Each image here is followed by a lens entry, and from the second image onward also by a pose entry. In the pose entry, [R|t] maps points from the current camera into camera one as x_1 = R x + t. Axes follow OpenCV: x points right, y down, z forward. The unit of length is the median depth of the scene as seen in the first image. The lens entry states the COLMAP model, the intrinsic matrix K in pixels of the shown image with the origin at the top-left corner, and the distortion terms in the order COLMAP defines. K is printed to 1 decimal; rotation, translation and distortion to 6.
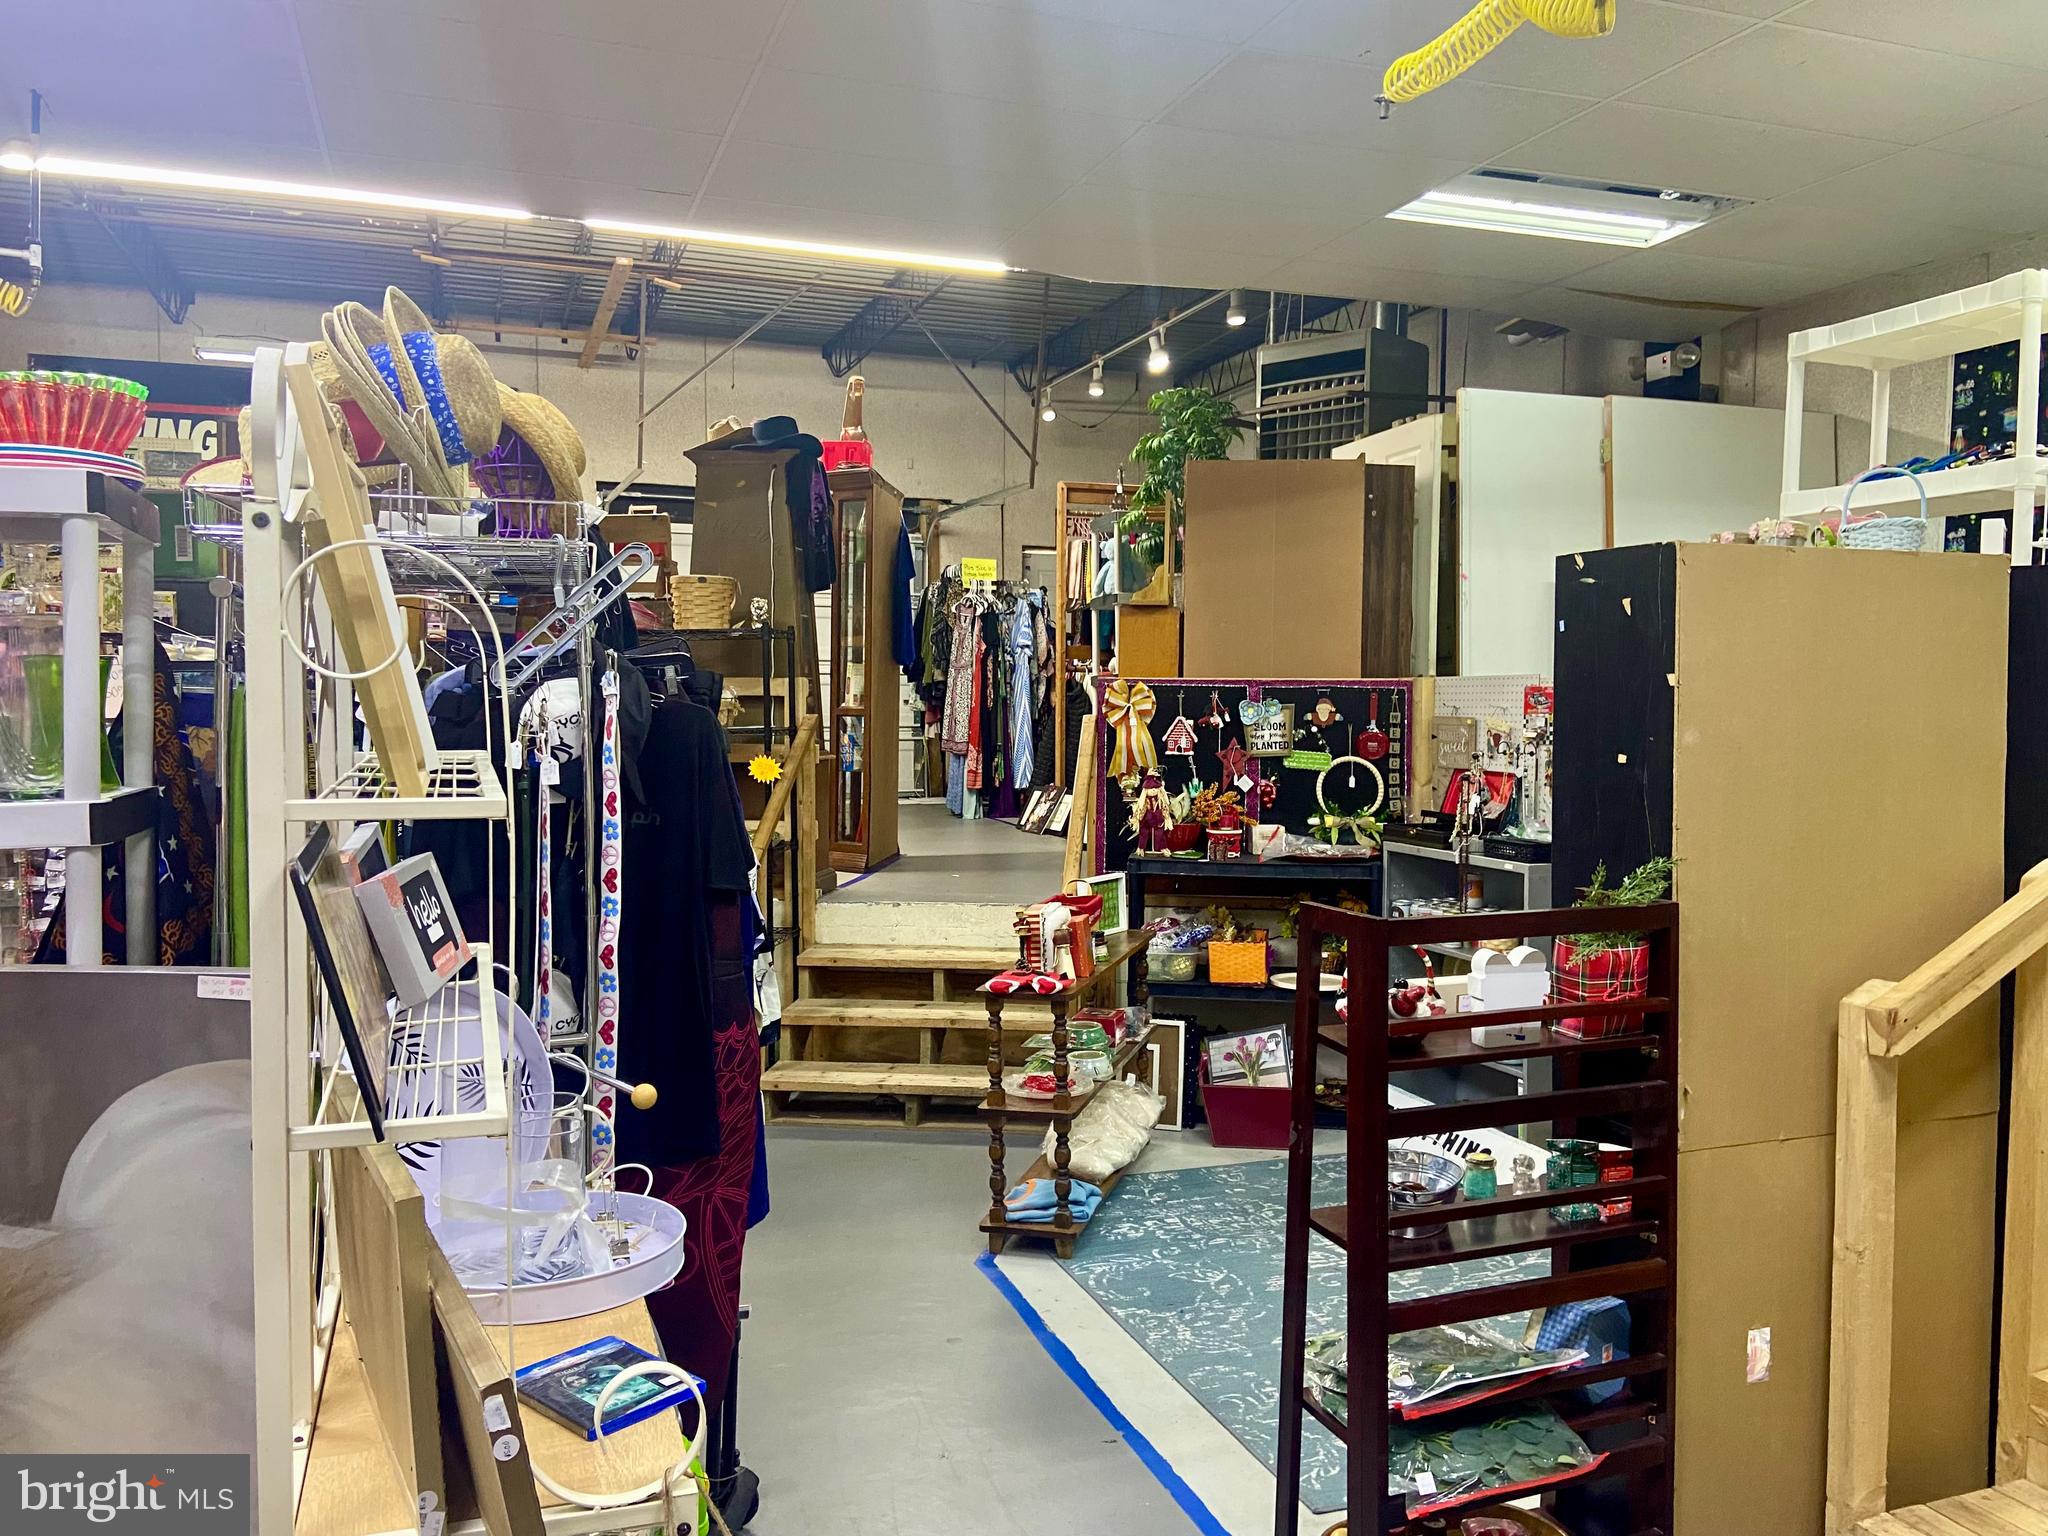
lens RADIAL K [[1571.2, 0, 1024.0], [0, 1571.2, 768.0], [0, 0, 1]] dist [0.027393, -0.006872]
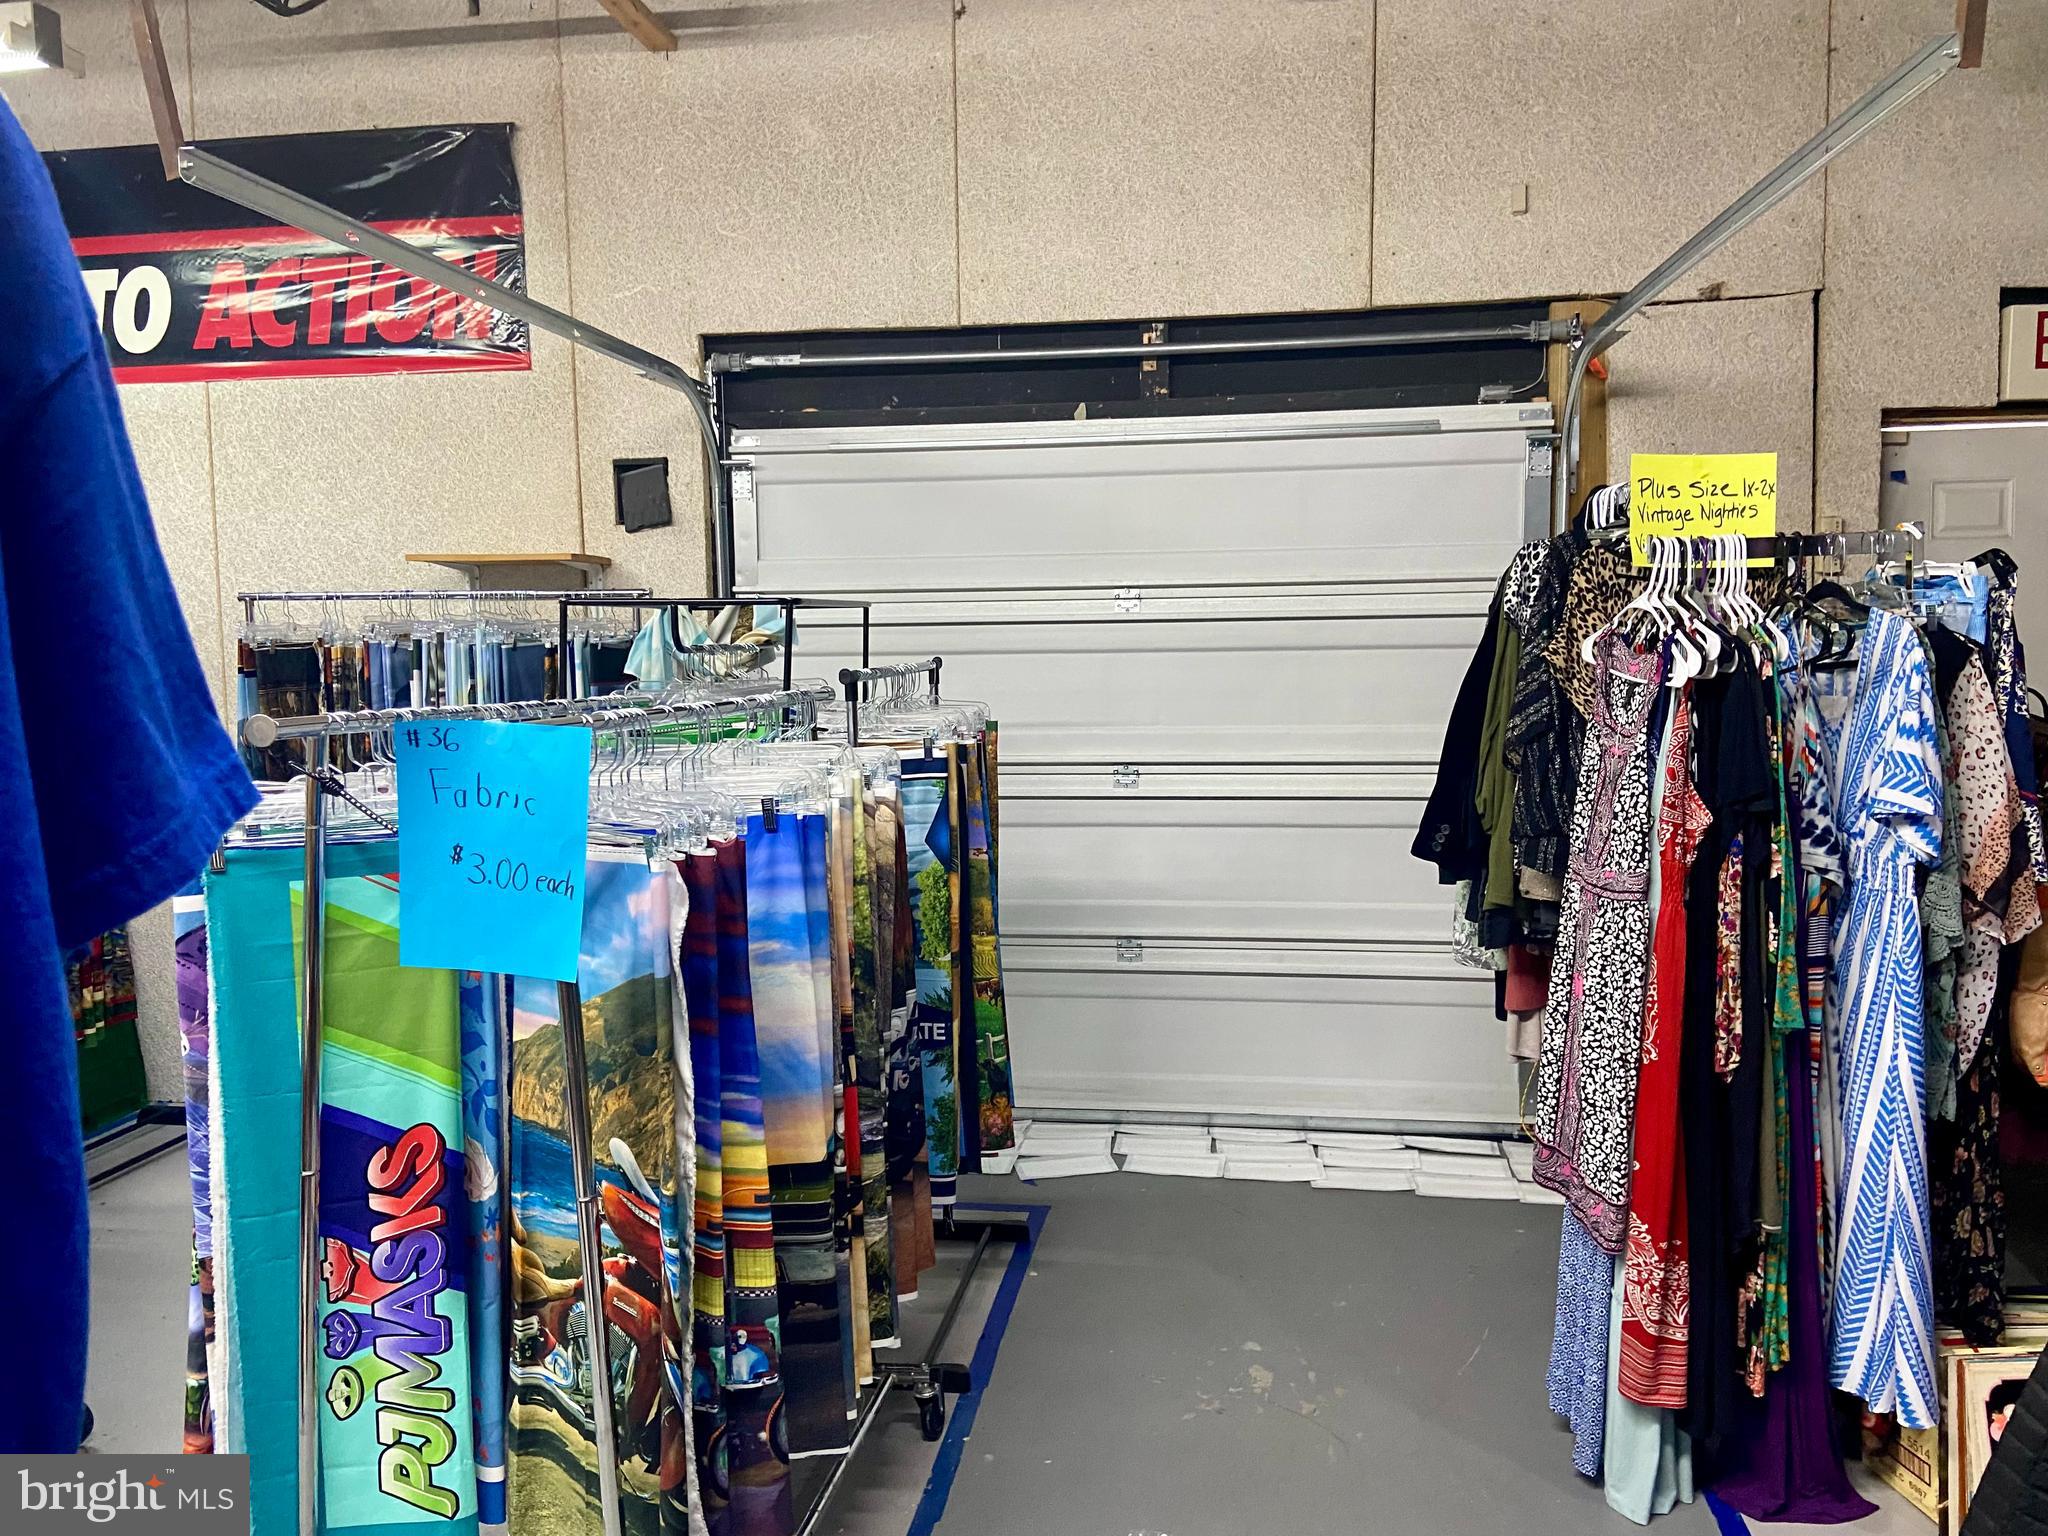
lens RADIAL K [[1571.2, 0, 1024.0], [0, 1571.2, 768.0], [0, 0, 1]] dist [0.027393, -0.006872]
pose [[0.885468, 0.018692, -0.464324, -0.005442], [-0.001592, 0.999307, 0.037193, -0.092459], [0.464697, -0.032194, 0.884884, 0.730321]]
